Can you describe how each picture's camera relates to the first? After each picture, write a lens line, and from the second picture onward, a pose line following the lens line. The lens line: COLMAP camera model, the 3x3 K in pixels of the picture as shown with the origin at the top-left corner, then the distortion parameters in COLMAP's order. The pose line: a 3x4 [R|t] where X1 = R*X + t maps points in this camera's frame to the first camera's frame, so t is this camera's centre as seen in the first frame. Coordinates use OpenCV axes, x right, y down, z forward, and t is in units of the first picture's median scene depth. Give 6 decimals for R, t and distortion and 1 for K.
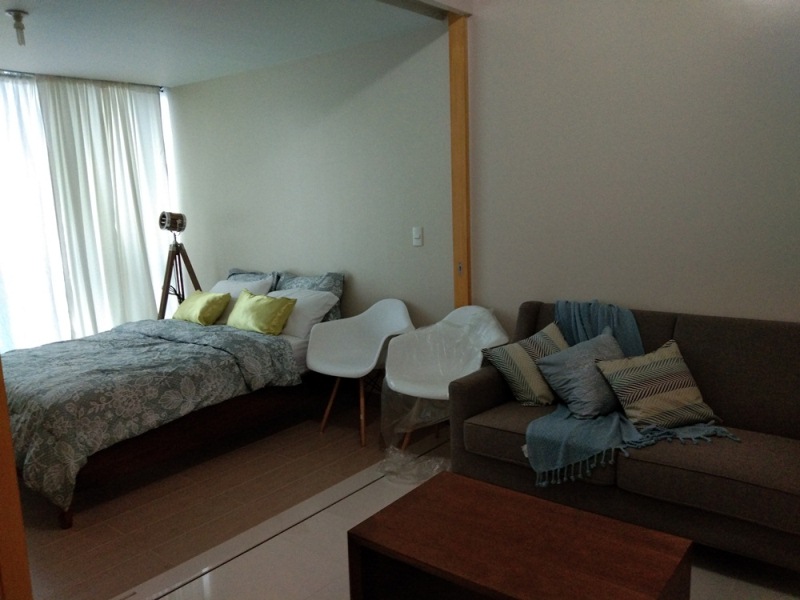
lens RADIAL K [[653.1, 0, 401.2], [0, 653.1, 300.5], [0, 0, 1]] dist [-0.002260, -0.003024]
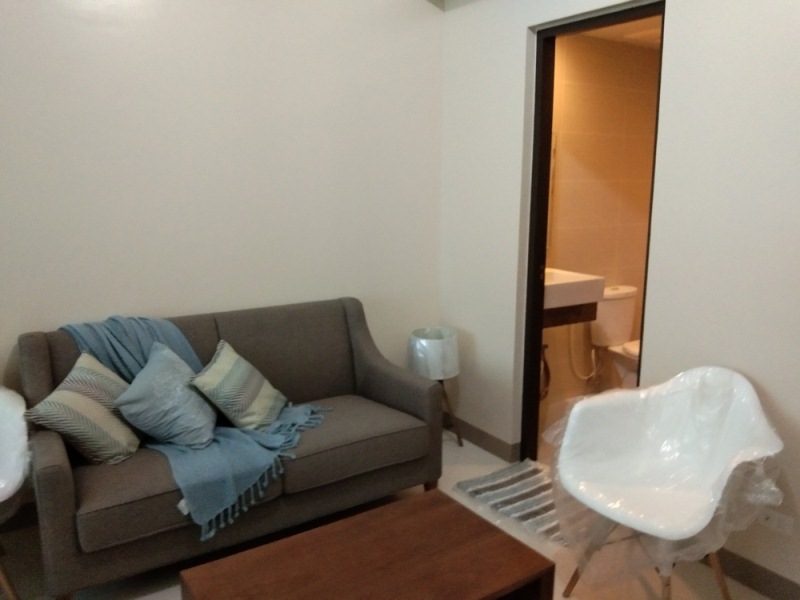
lens RADIAL K [[653.1, 0, 401.2], [0, 653.1, 300.5], [0, 0, 1]] dist [-0.002260, -0.003024]
pose [[0.310657, -0.140913, 0.940019, -0.443733], [0.141673, 0.984768, 0.100801, -0.063601], [-0.939905, 0.101861, 0.325888, 0.455990]]
